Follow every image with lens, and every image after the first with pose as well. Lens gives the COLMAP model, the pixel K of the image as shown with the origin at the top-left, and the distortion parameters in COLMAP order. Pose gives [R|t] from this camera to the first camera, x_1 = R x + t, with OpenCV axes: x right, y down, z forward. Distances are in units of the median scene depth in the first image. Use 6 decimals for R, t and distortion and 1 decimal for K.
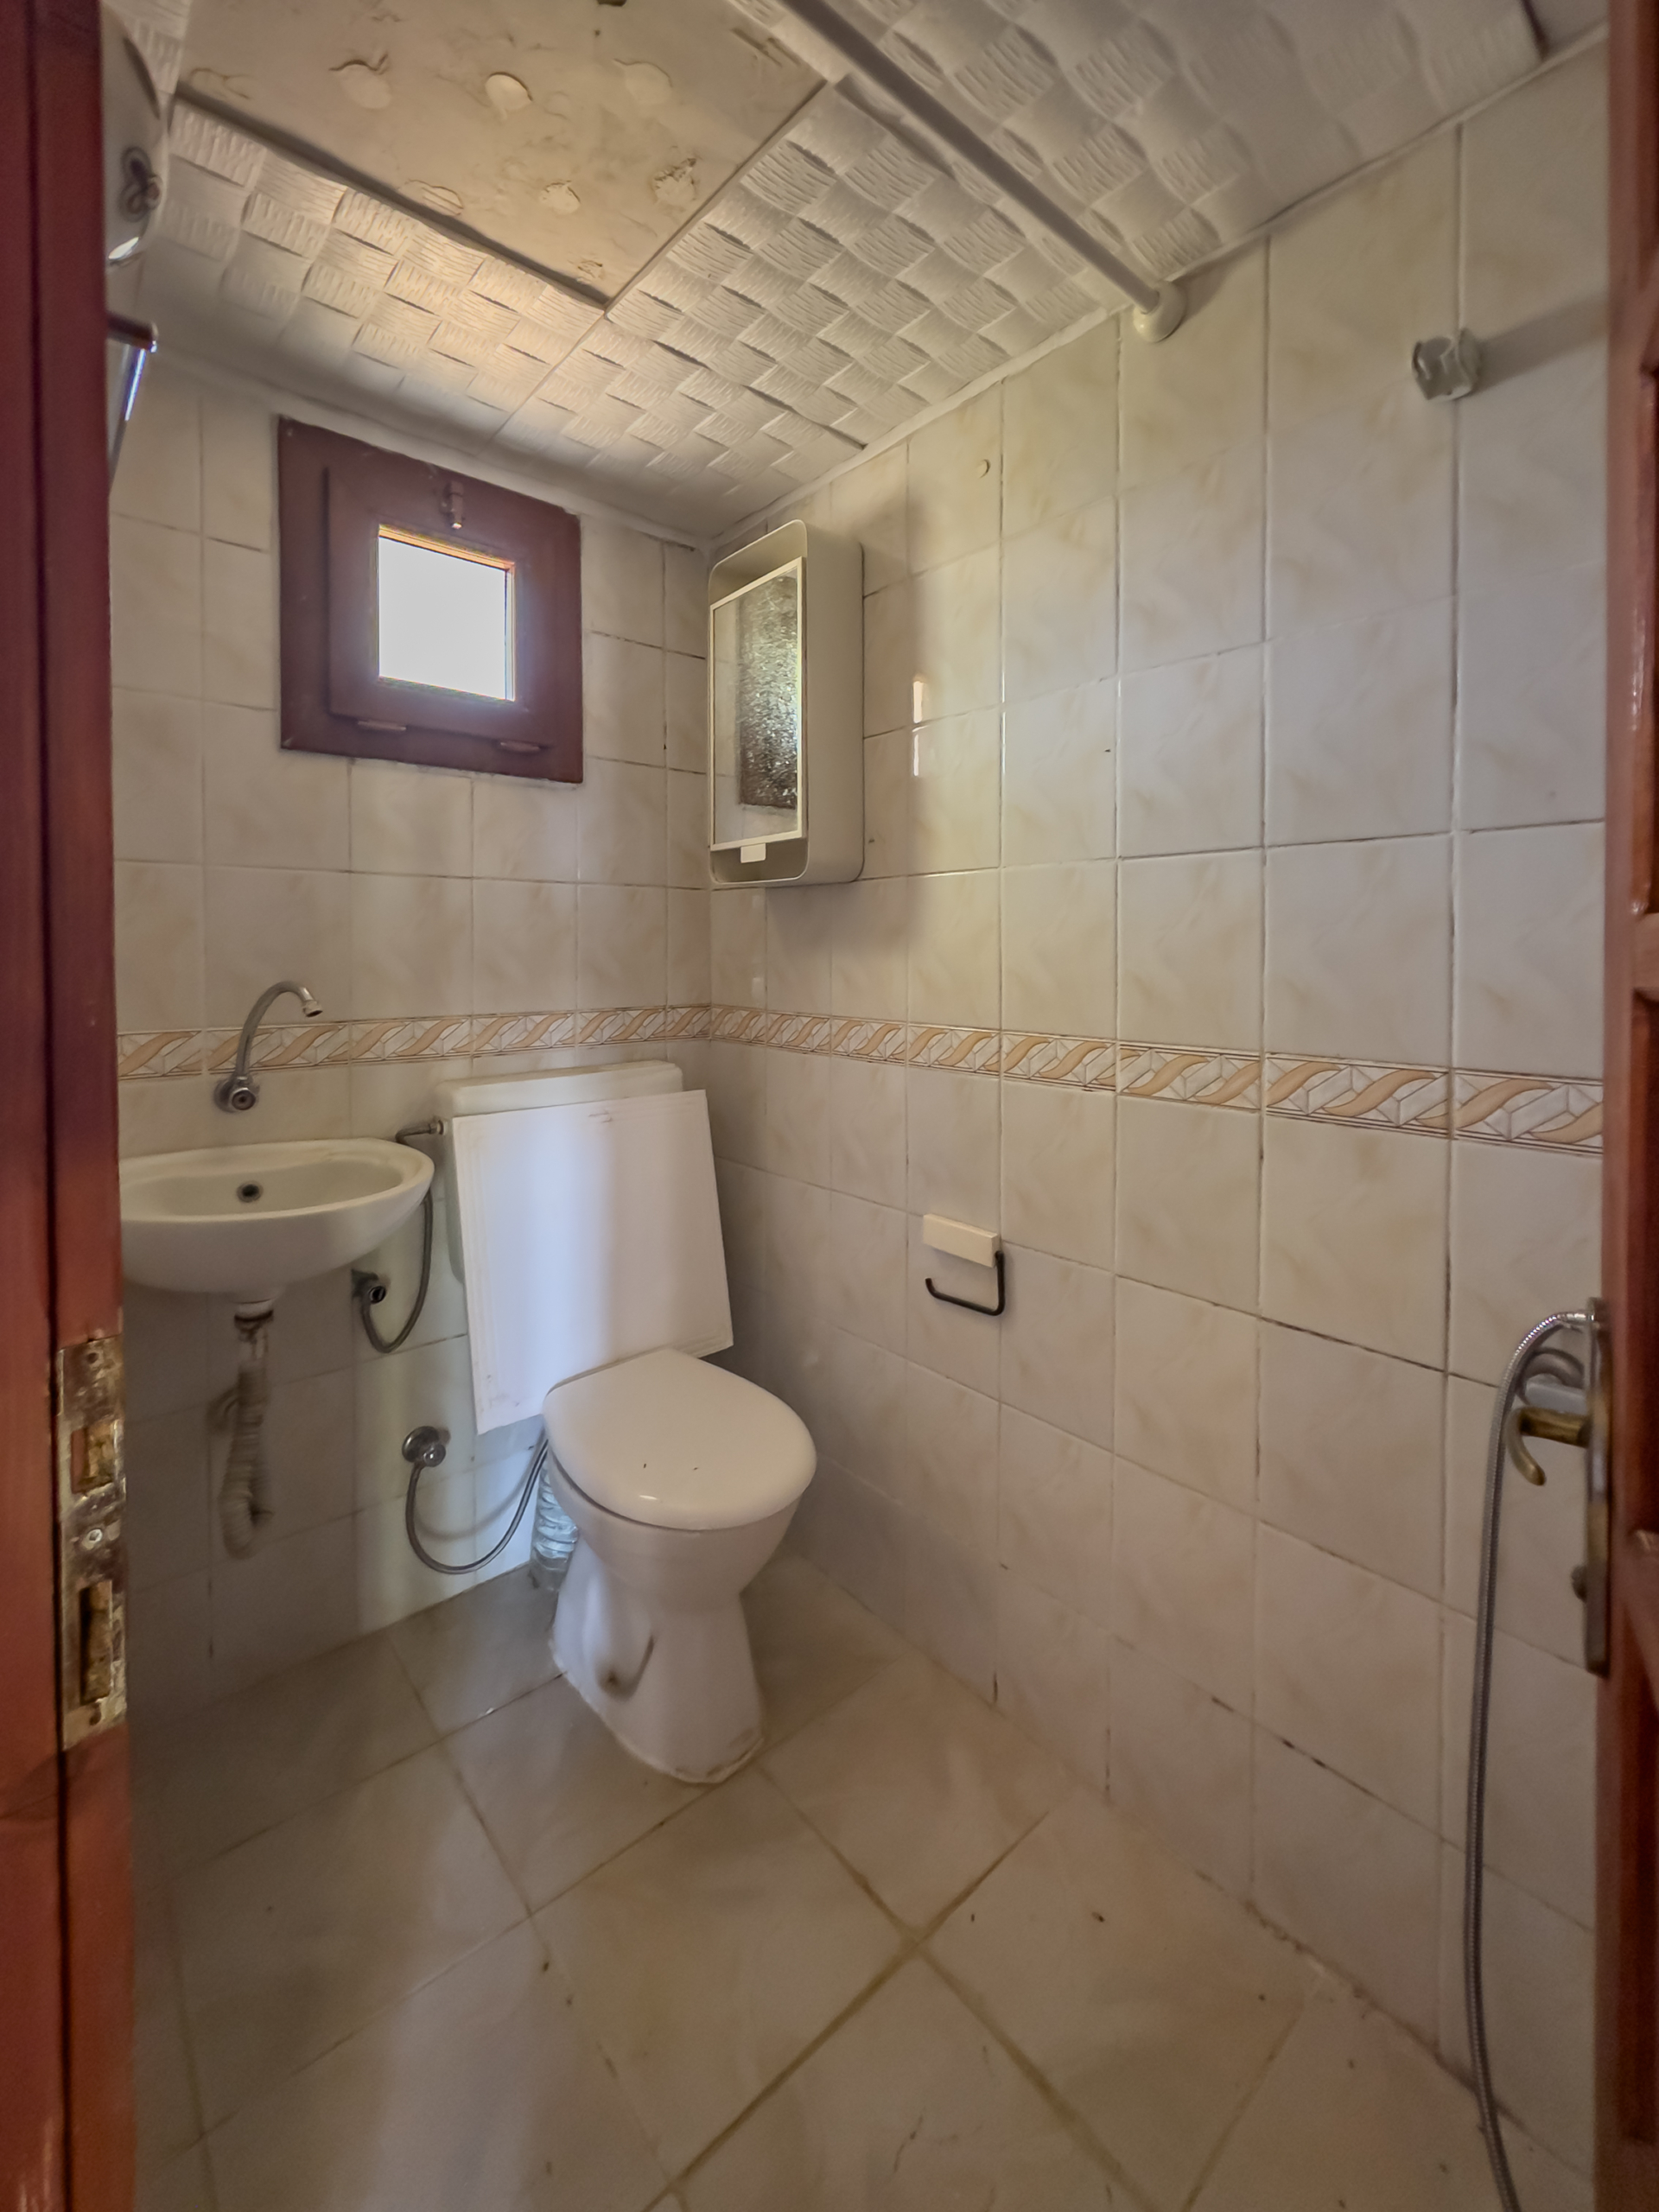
lens RADIAL K [[922.7, 0, 831.5], [0, 922.7, 961.1], [0, 0, 1]] dist [-0.003102, 0.000066]
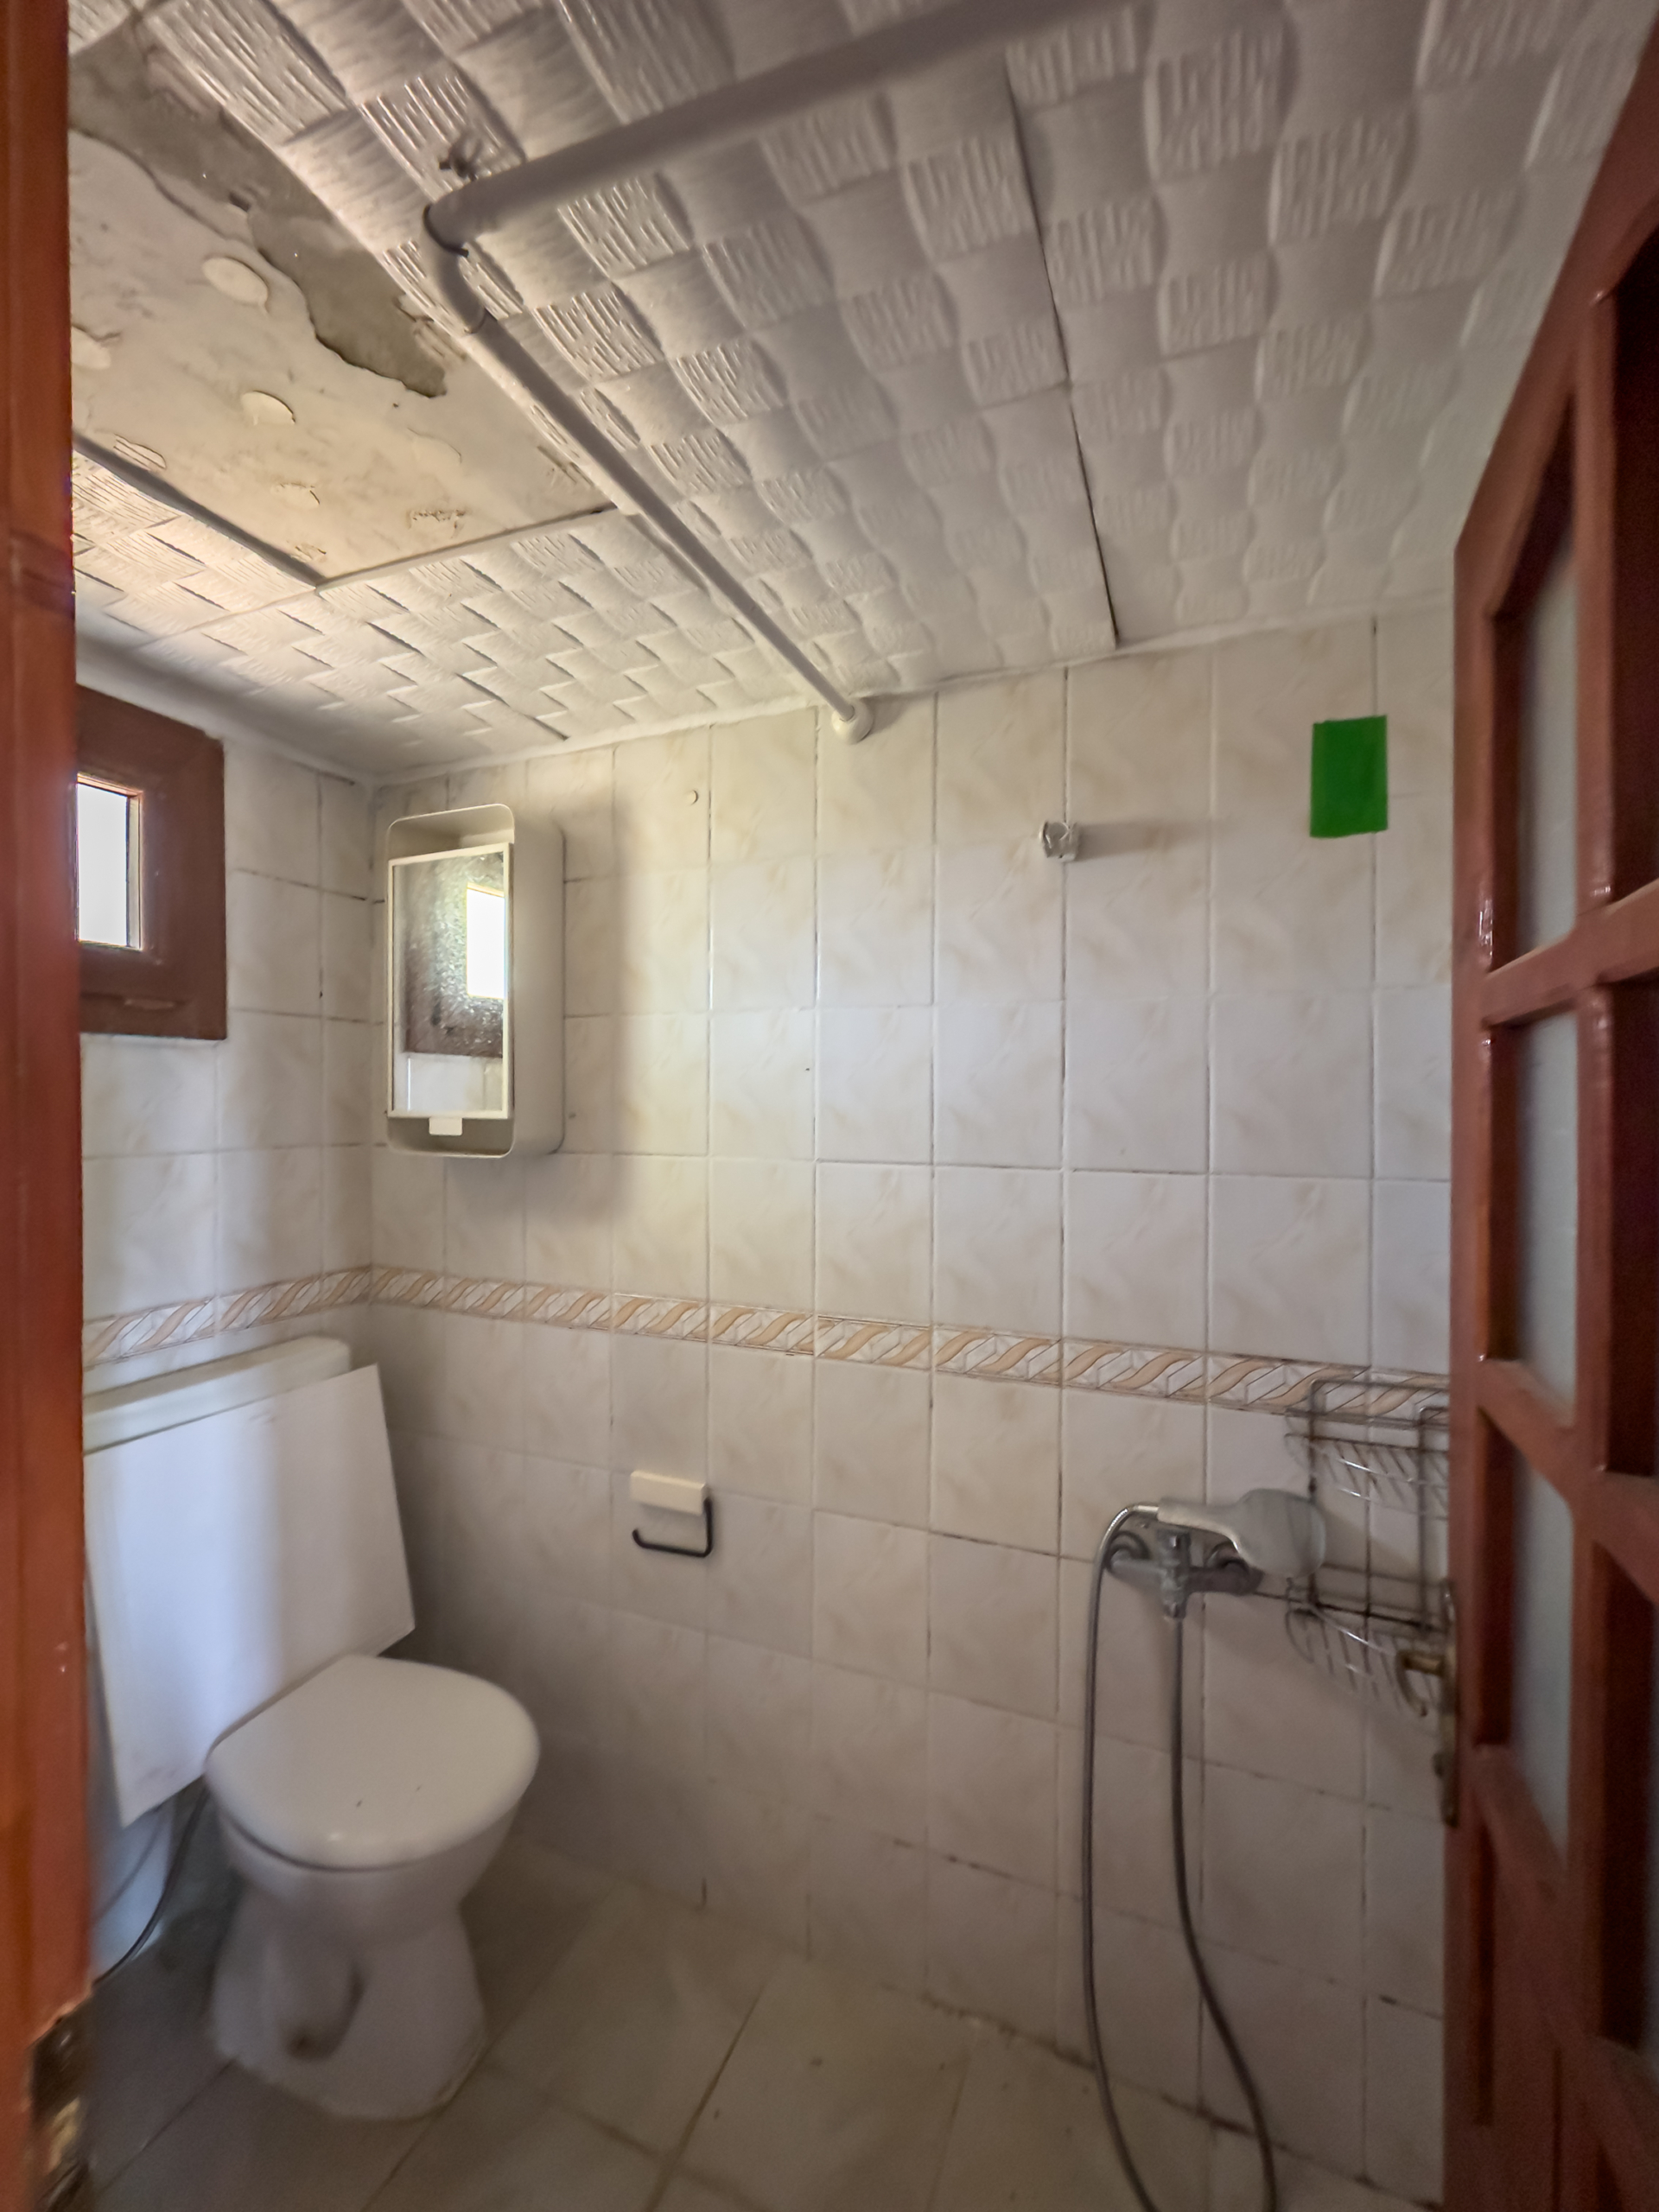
lens RADIAL K [[902.6, 0, 829.5], [0, 902.6, 1106.0], [0, 0, 1]] dist [-0.002357, 0.000734]
pose [[0.896710, -0.001478, 0.442616, -0.172152], [0.003074, 0.999991, -0.002889, -0.161021], [-0.442608, 0.003951, 0.896707, -0.049361]]
